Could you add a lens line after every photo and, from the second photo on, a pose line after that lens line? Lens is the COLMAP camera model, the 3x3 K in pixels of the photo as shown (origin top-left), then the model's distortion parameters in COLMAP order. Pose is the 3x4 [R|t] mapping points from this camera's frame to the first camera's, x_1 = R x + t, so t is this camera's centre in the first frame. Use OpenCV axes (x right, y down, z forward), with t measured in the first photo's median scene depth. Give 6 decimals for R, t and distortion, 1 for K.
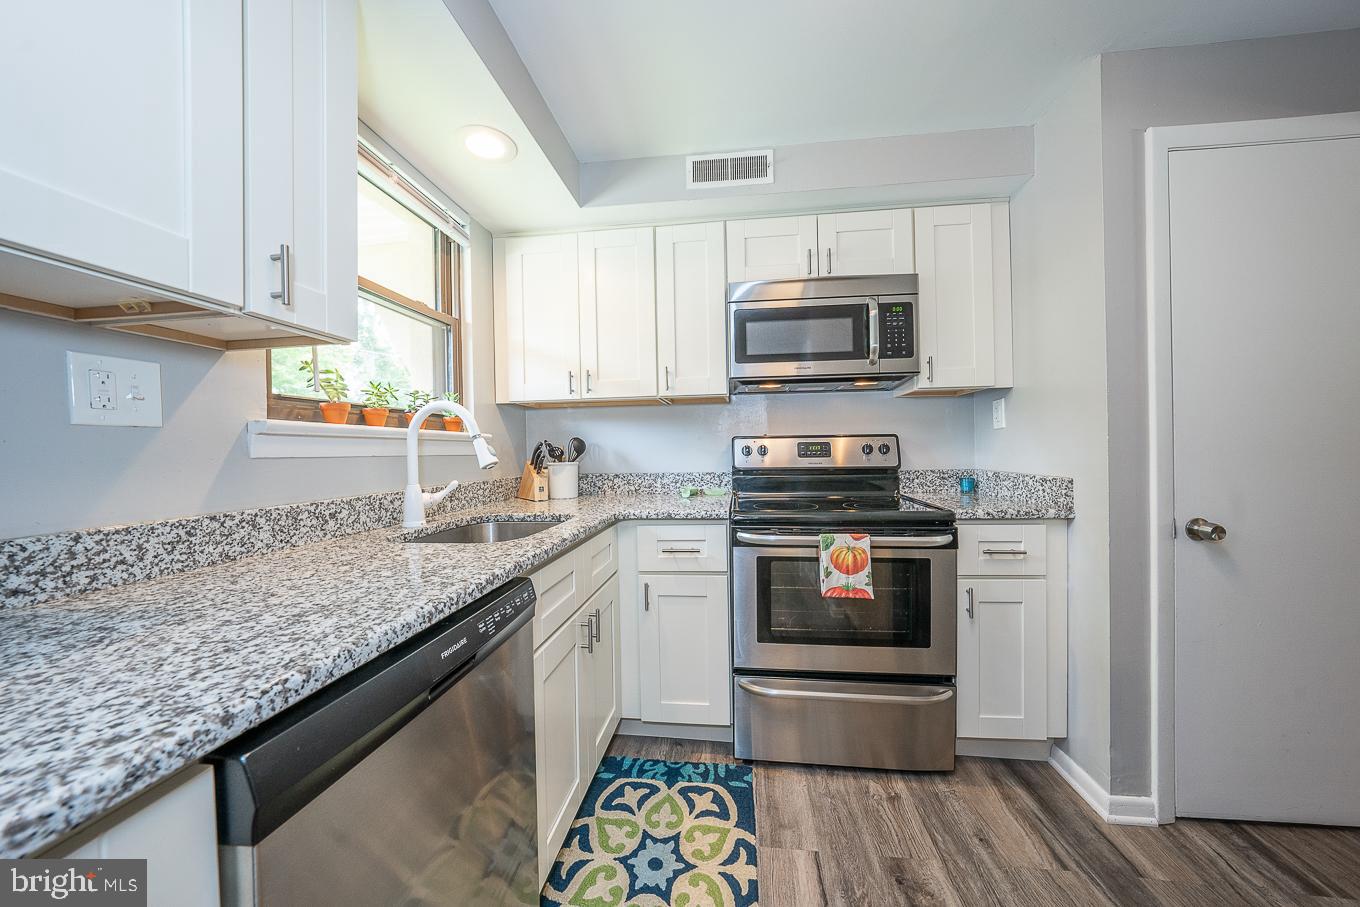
lens RADIAL K [[473.9, 0, 682.2], [0, 473.9, 451.9], [0, 0, 1]] dist [-0.018309, 0.000223]
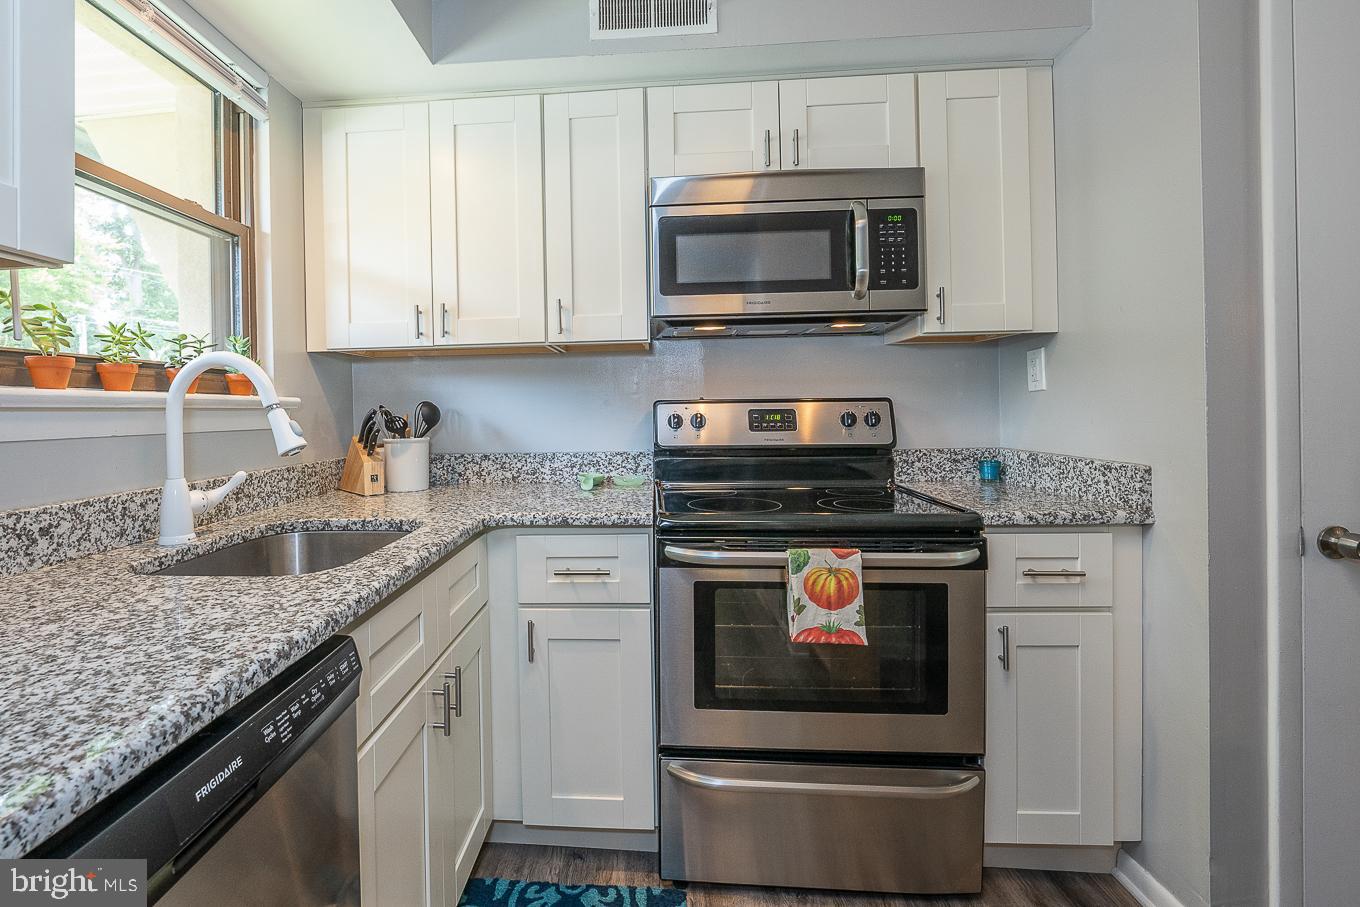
lens RADIAL K [[653.4, 0, 593.6], [0, 653.4, 410.3], [0, 0, 1]] dist [-0.018728, 0.000397]
pose [[0.999555, 0.000793, 0.029823, -0.014296], [-0.000740, 0.999998, -0.001776, -0.022522], [-0.029824, 0.001753, 0.999554, 0.071315]]
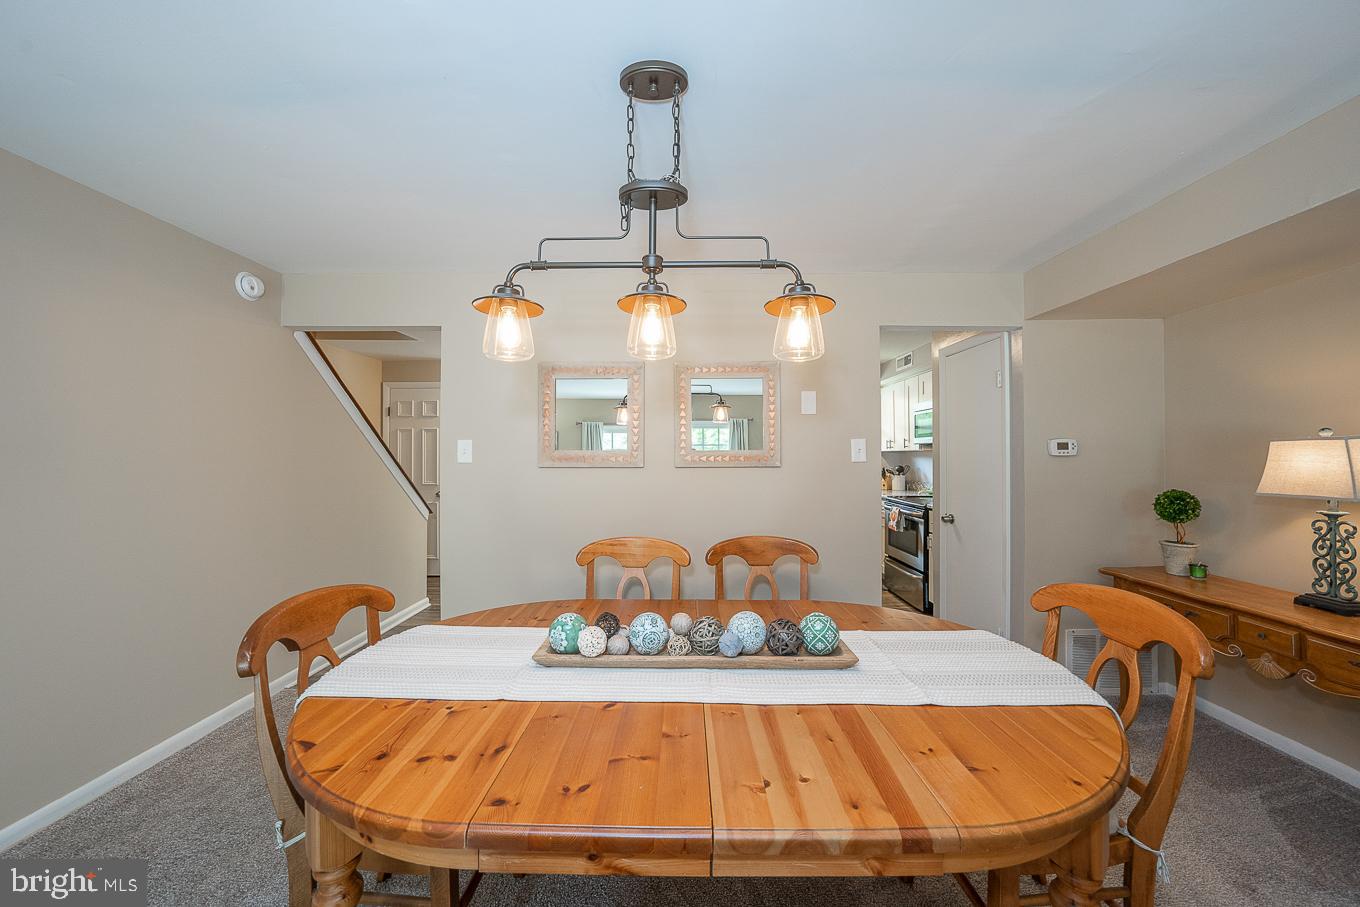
lens RADIAL K [[473.9, 0, 682.2], [0, 473.9, 451.9], [0, 0, 1]] dist [-0.018309, 0.000223]
pose [[0.115724, 0.006288, -0.993262, 2.790763], [-0.006095, 0.999966, 0.005621, -0.145803], [0.993263, 0.005403, 0.115758, -0.521549]]
